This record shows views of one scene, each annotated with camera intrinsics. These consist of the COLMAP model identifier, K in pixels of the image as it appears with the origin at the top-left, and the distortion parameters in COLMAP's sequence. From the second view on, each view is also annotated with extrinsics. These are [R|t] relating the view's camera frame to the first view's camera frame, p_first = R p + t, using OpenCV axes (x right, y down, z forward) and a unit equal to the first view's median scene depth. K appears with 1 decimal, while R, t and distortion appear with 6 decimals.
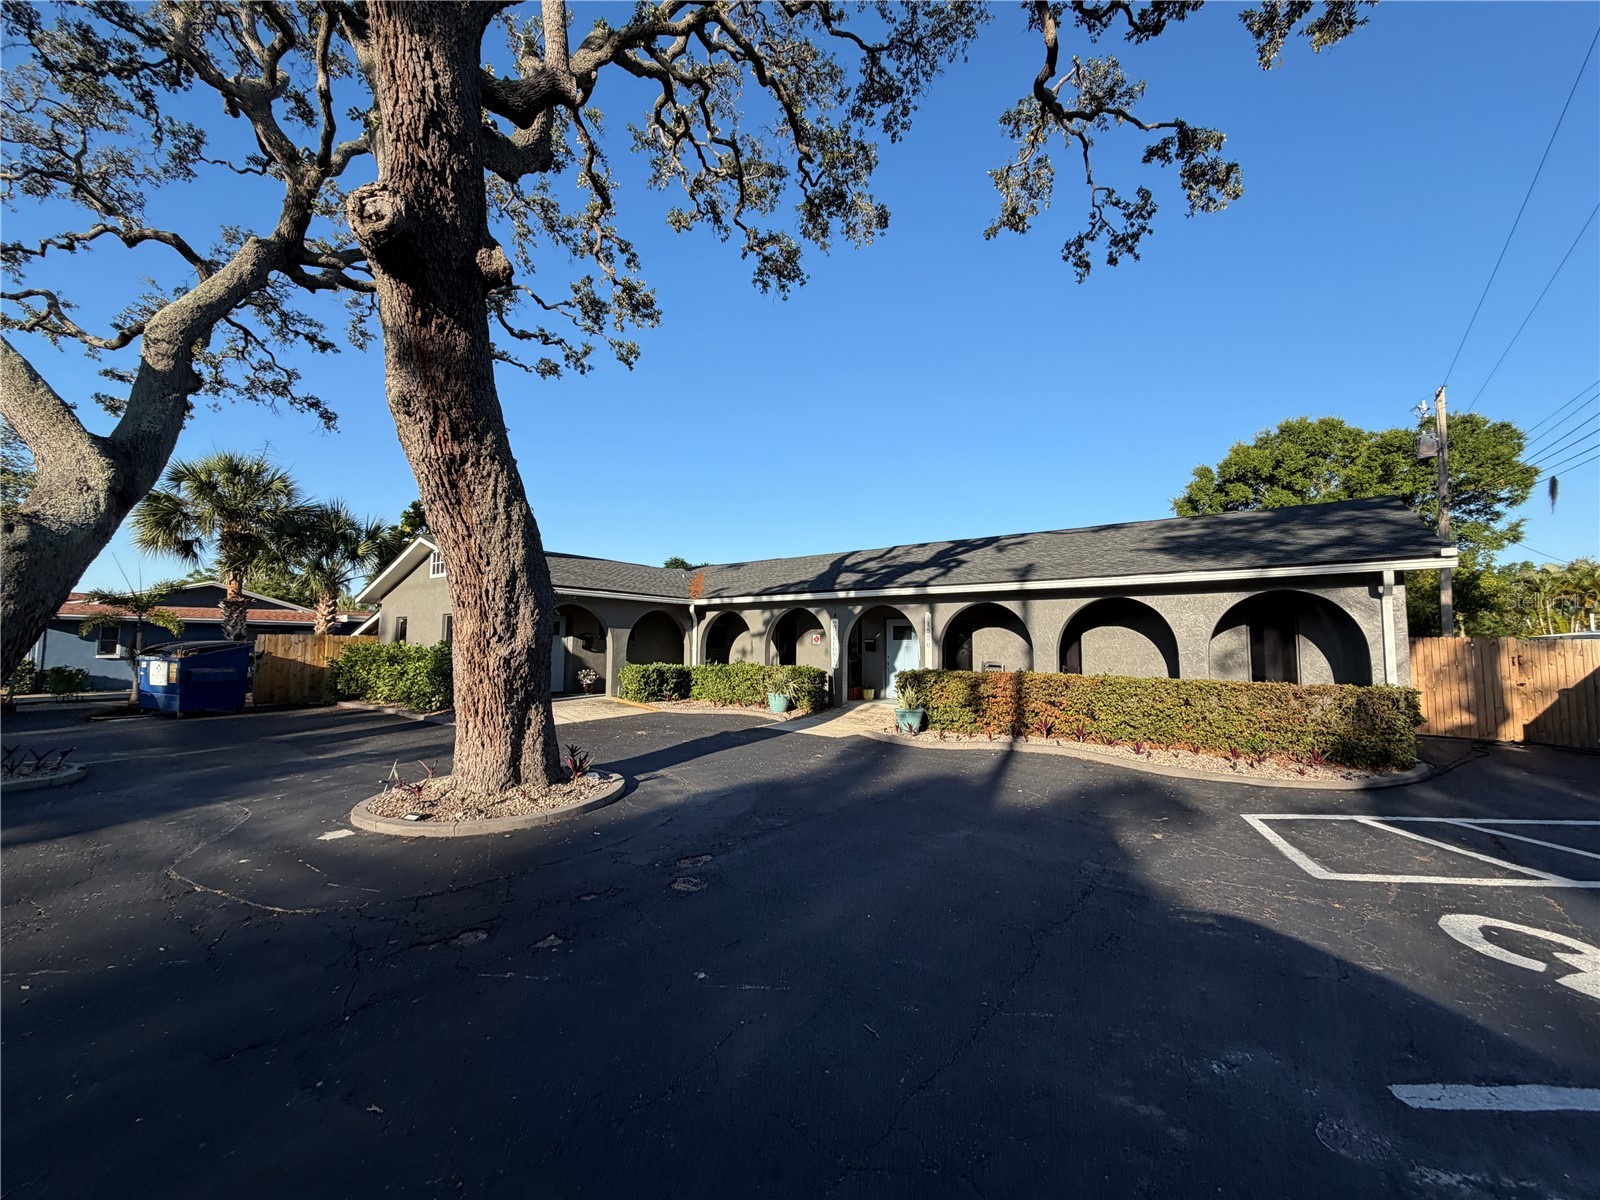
lens RADIAL K [[631.5, 0, 800.8], [0, 631.5, 601.2], [0, 0, 1]] dist [0.000481, -0.000073]
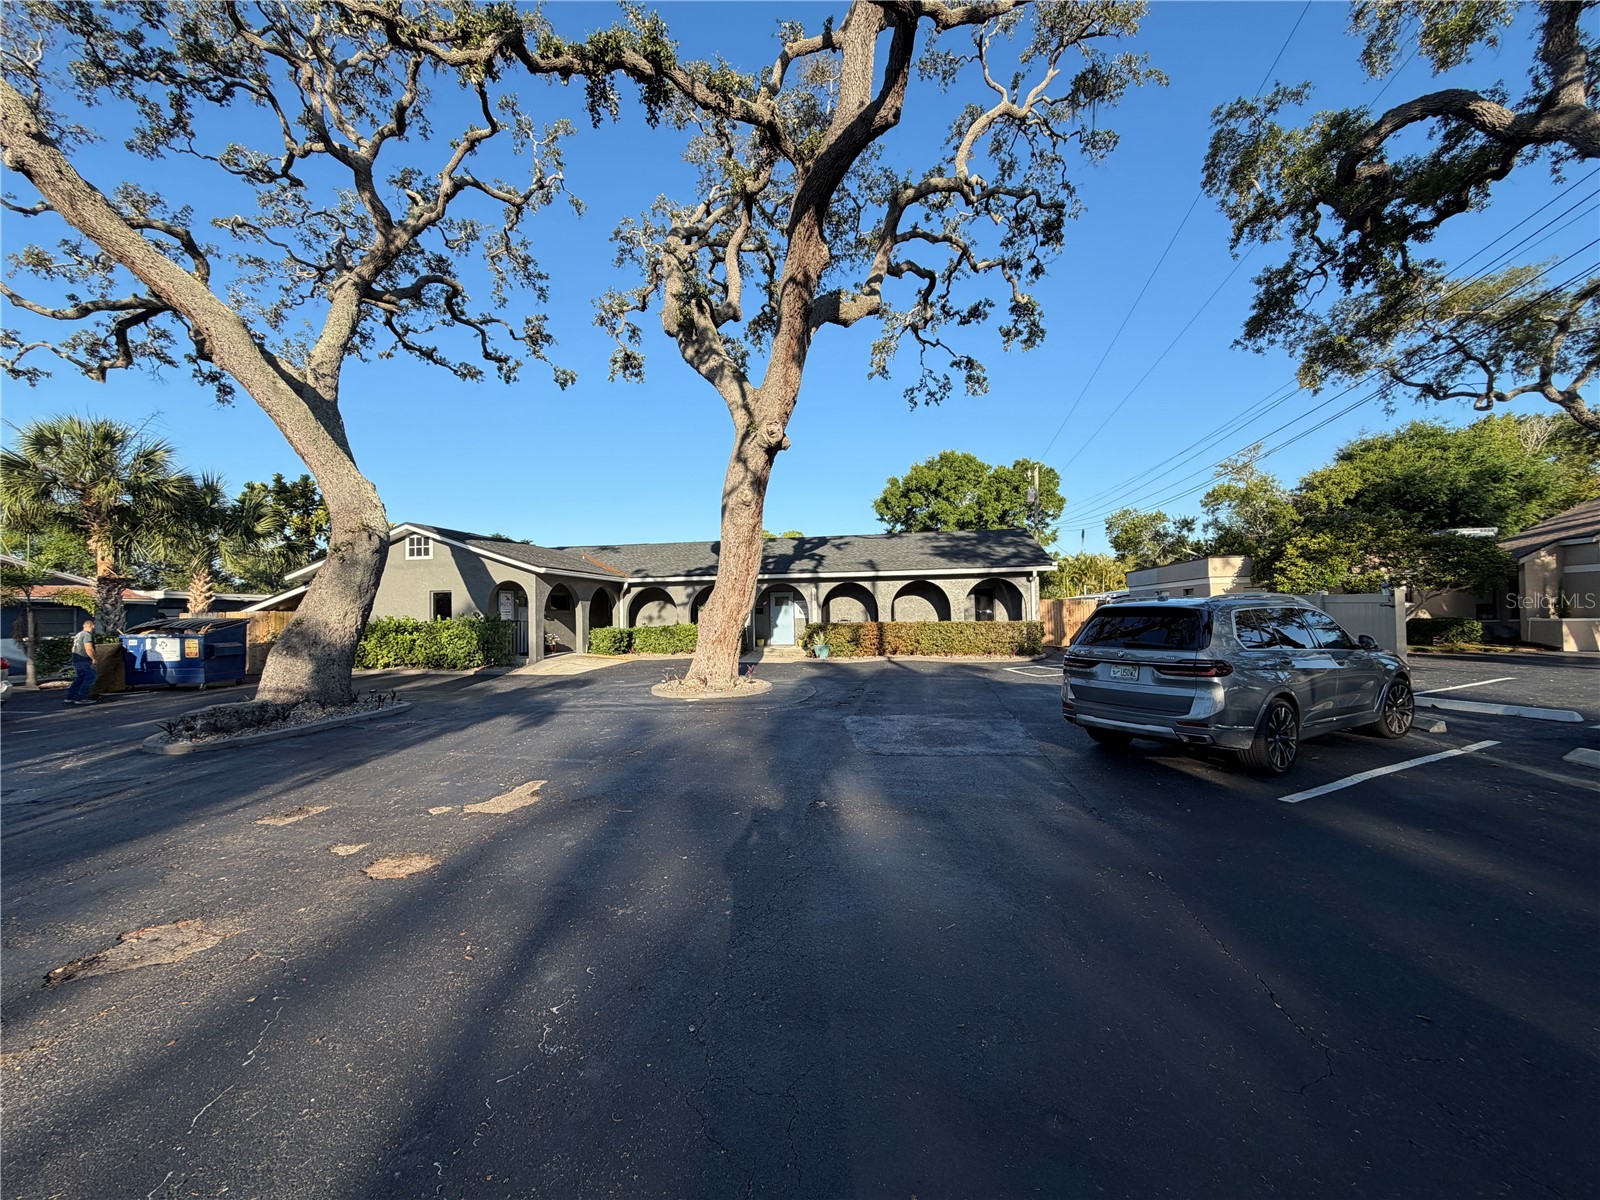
lens RADIAL K [[631.5, 0, 799.2], [0, 631.5, 596.8], [0, 0, 1]] dist [0.000481, -0.000073]
pose [[0.887416, -0.011135, 0.460835, -0.572164], [-0.008021, 0.999184, 0.039590, -0.024044], [-0.460900, -0.038829, 0.886602, -0.414132]]
